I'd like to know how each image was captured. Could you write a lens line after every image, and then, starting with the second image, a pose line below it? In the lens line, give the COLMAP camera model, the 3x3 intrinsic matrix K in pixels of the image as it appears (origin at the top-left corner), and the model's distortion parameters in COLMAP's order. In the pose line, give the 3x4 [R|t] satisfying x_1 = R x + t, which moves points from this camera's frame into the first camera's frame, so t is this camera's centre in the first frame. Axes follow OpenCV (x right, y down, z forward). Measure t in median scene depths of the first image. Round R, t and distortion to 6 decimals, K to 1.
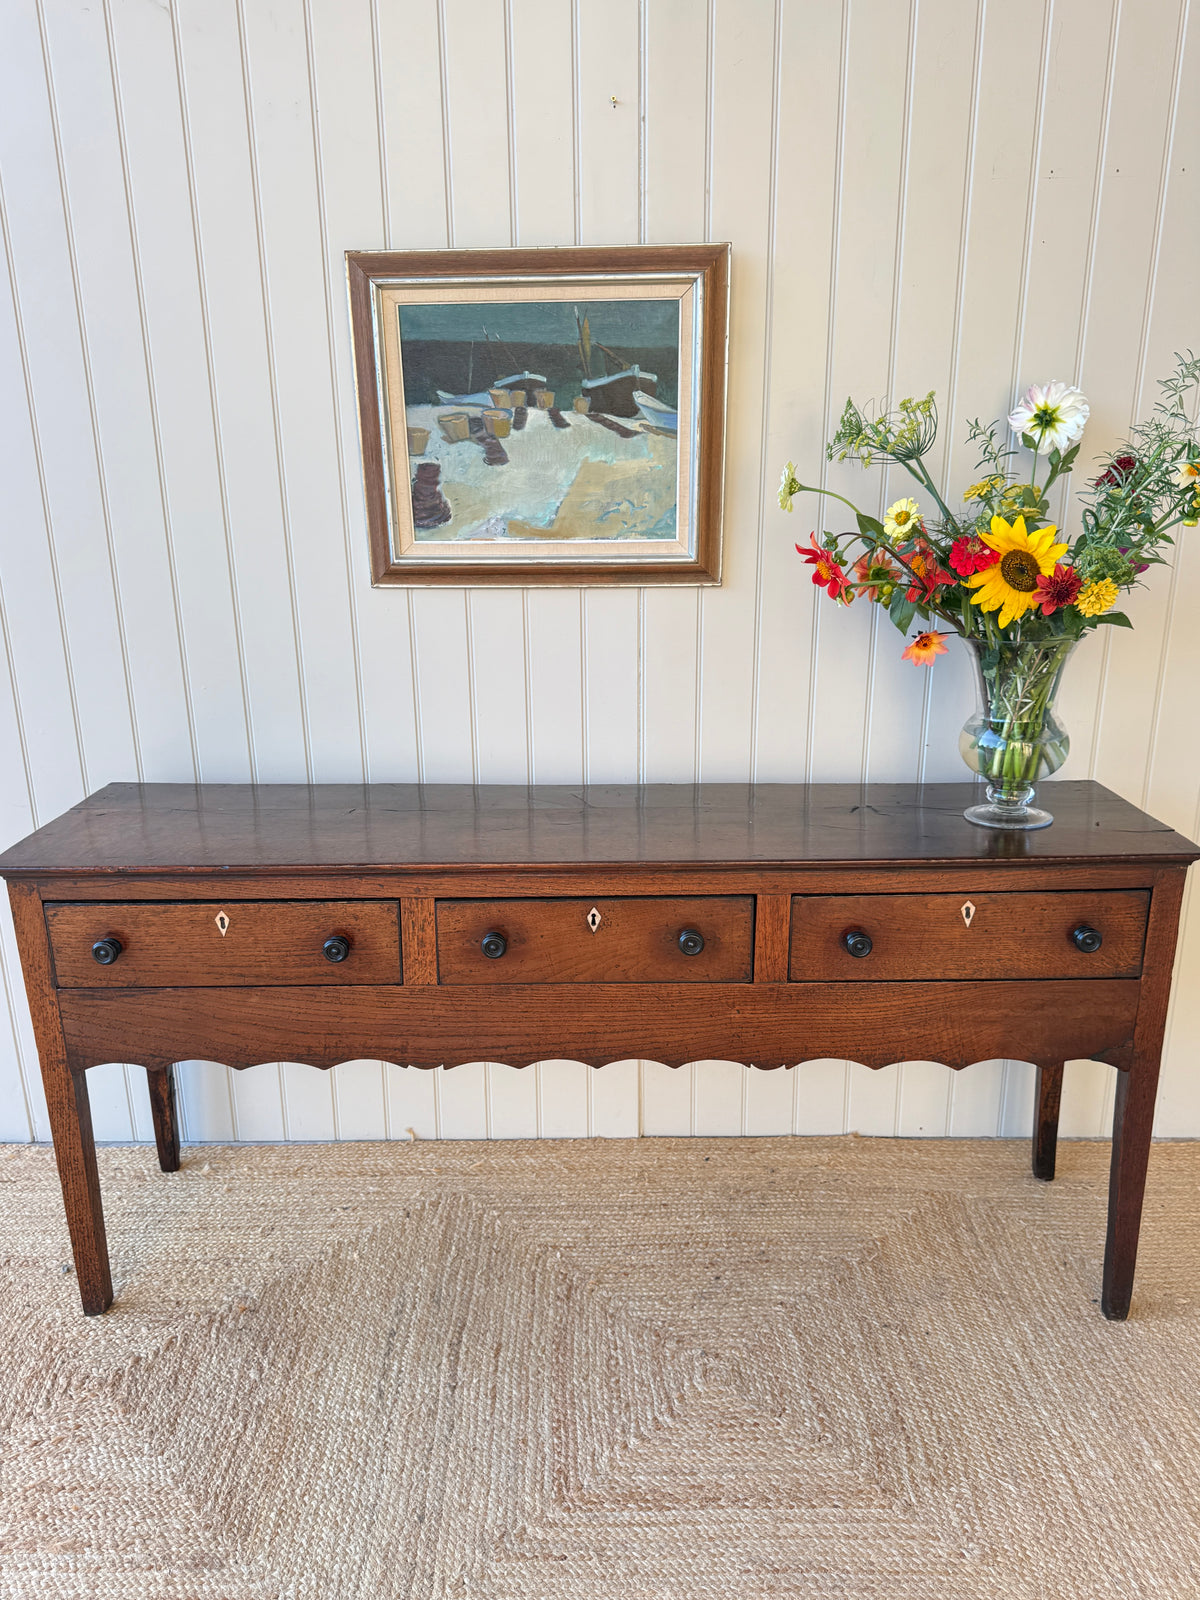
lens RADIAL K [[1182.7, 0, 598.8], [0, 1182.7, 806.3], [0, 0, 1]] dist [0.030329, -0.034648]
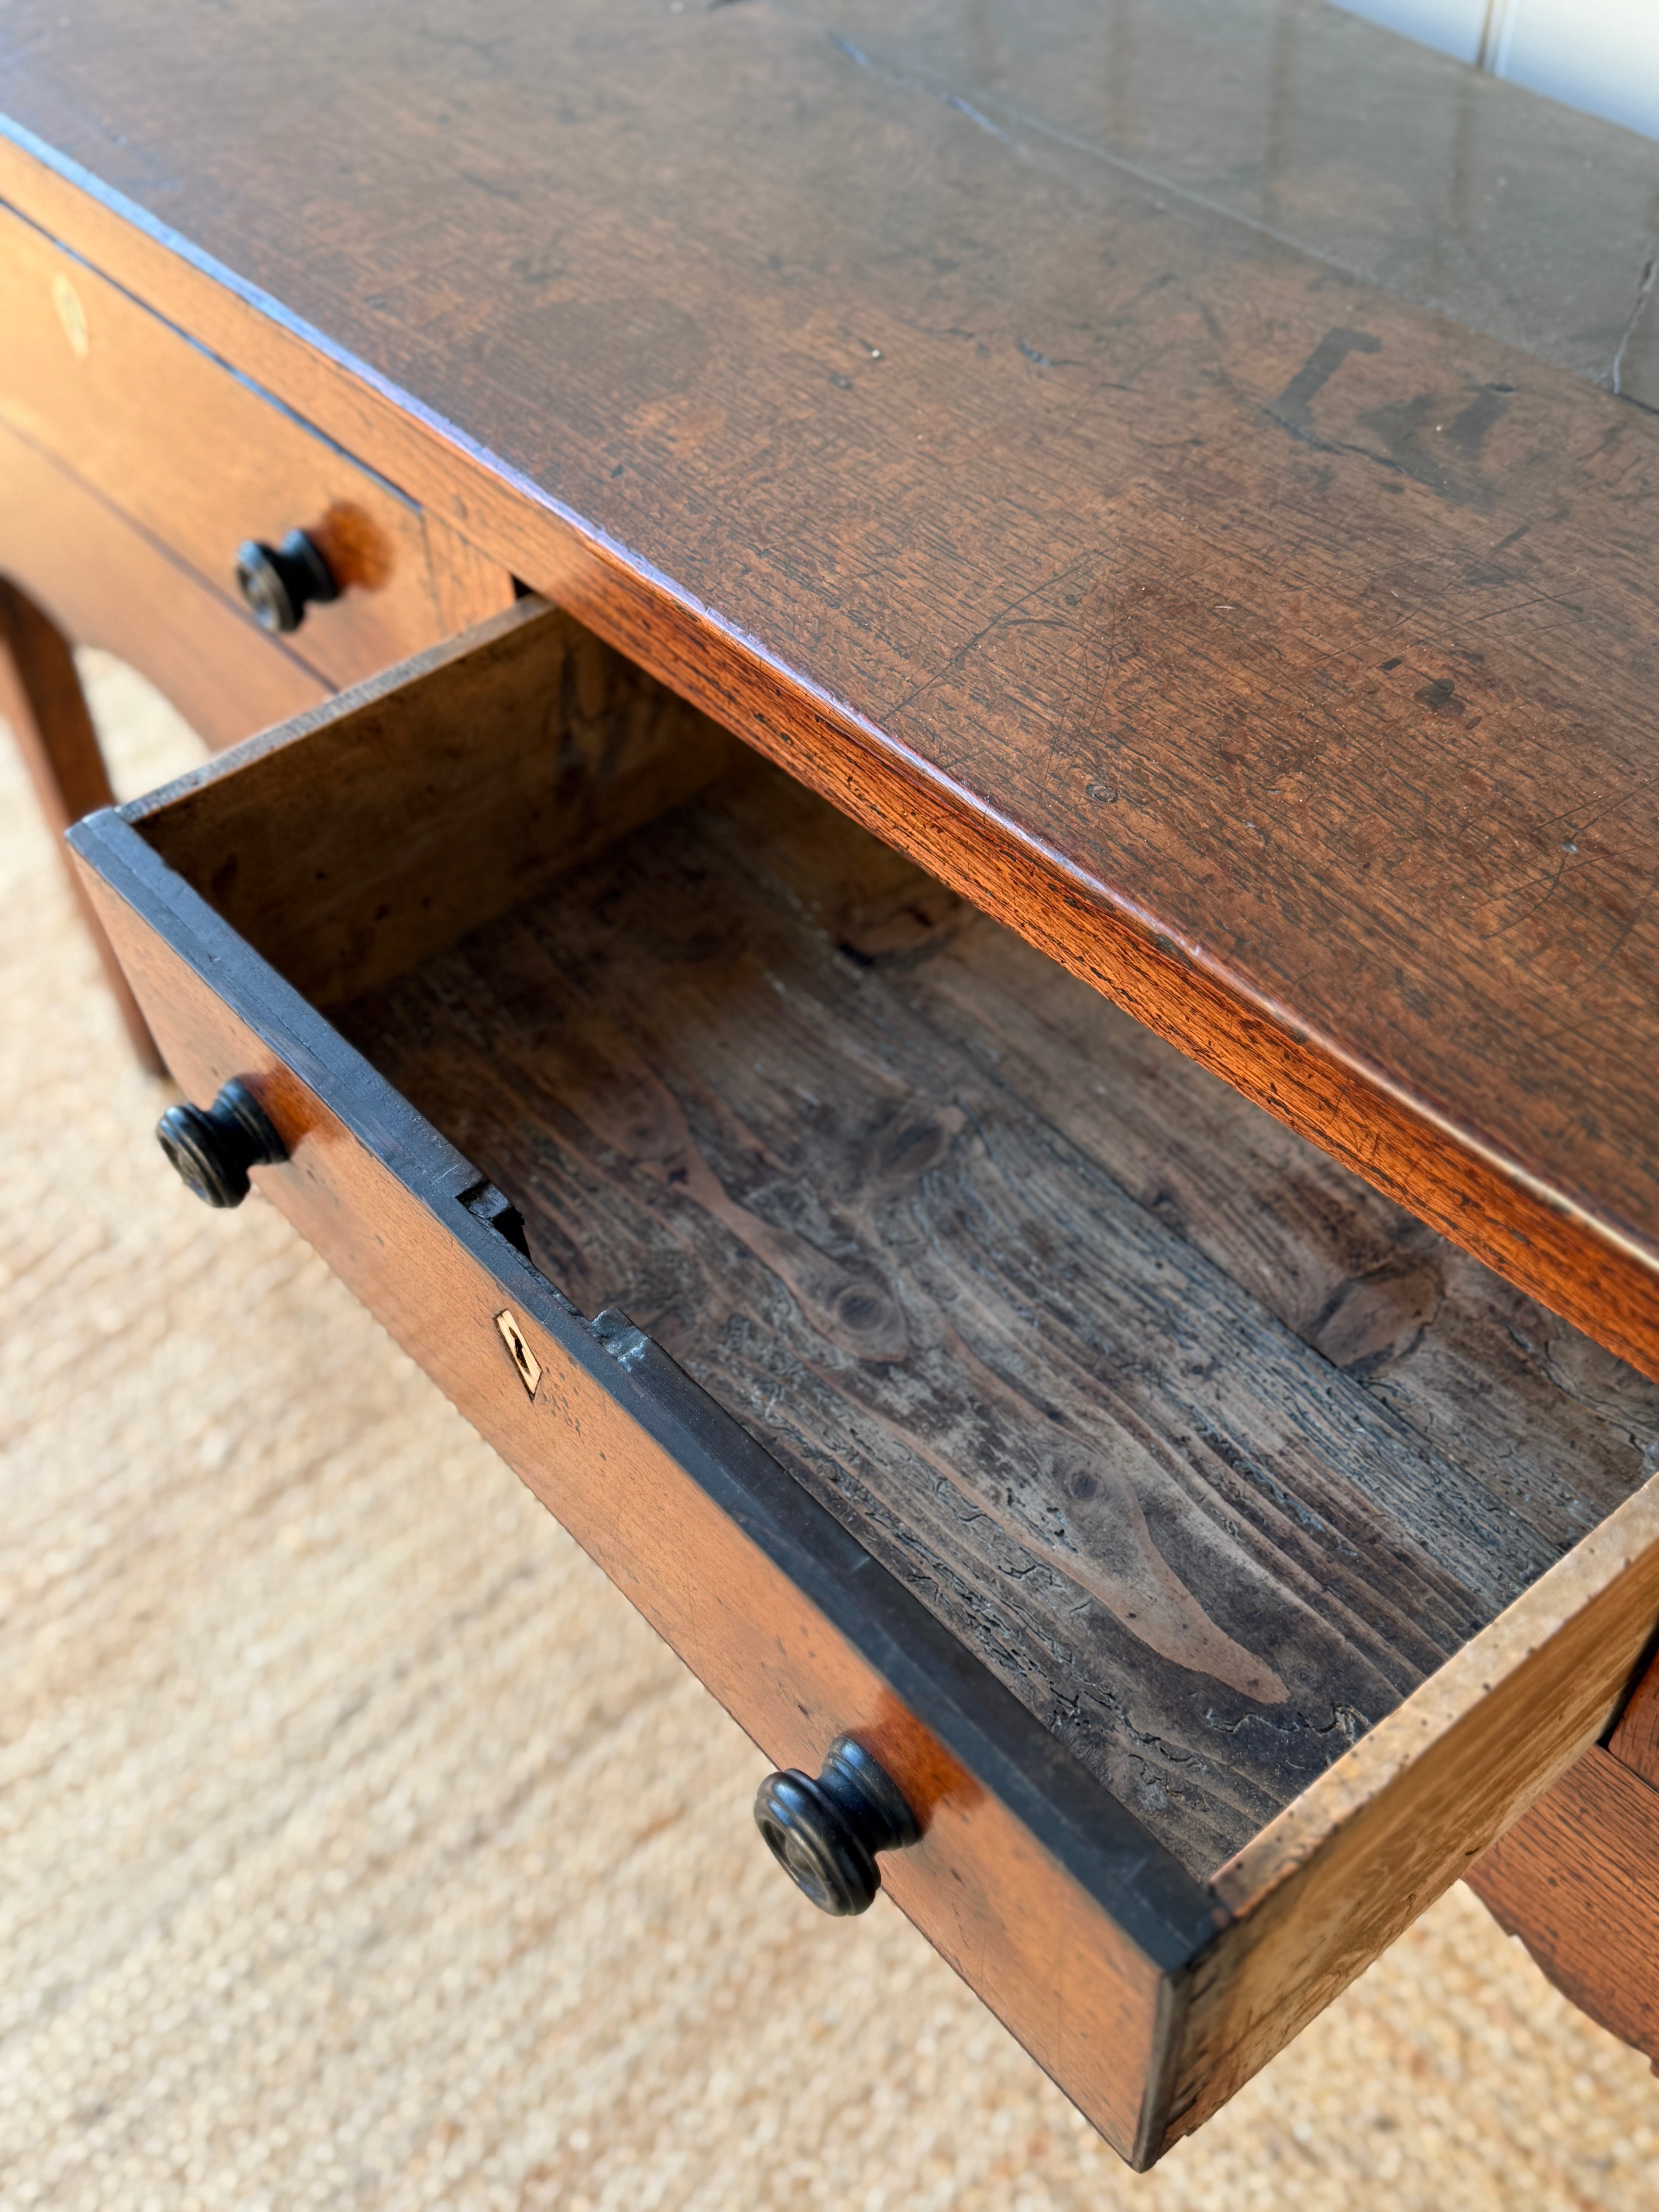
lens RADIAL K [[2295.4, 0, 850.1], [0, 2295.4, 1107.6], [0, 0, 1]] dist [0.026491, 0.000000]
pose [[0.681330, 0.548971, -0.484170, 0.158205], [-0.200448, 0.776102, 0.597902, -0.107627], [0.703995, -0.310318, 0.638822, 0.673952]]
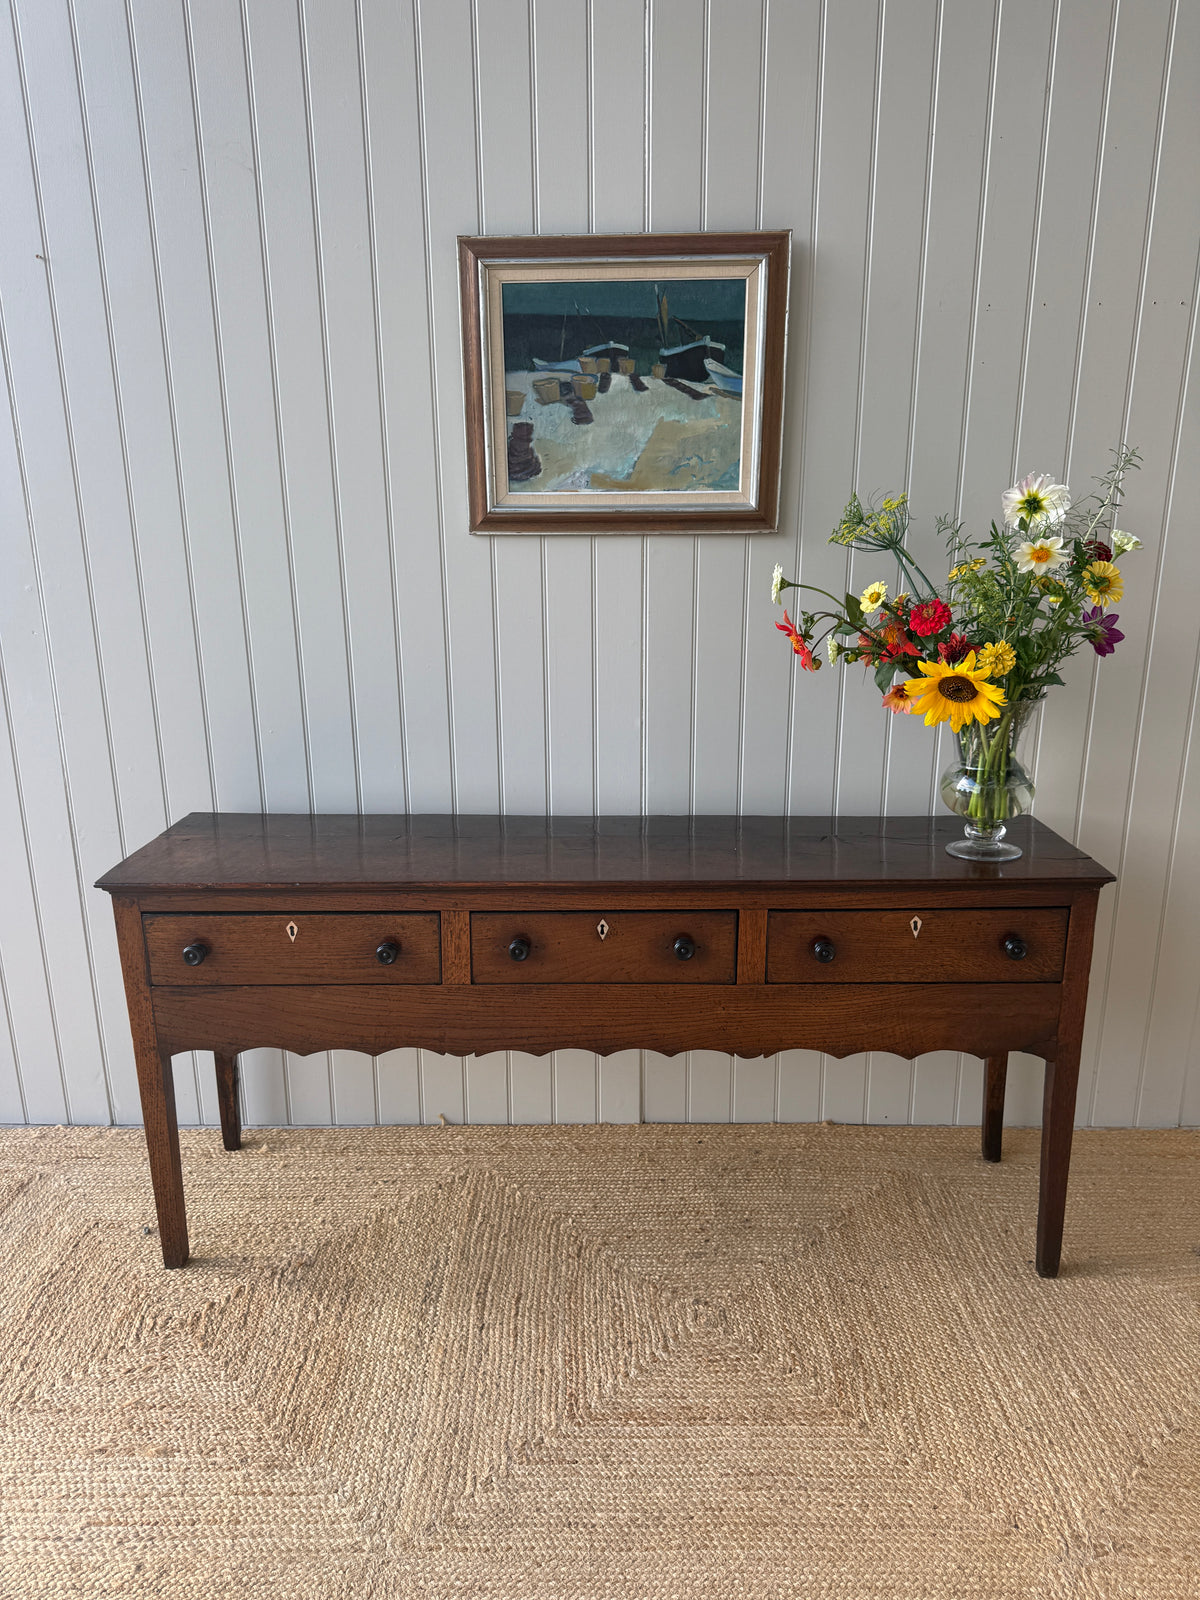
lens RADIAL K [[1130.0, 0, 602.7], [0, 1130.0, 803.9], [0, 0, 1]] dist [0.043404, -0.052658]
pose [[0.999979, 0.005258, -0.003691, -0.000367], [-0.005344, 0.999706, -0.023670, -0.004191], [0.003566, 0.023690, 0.999713, -0.132866]]
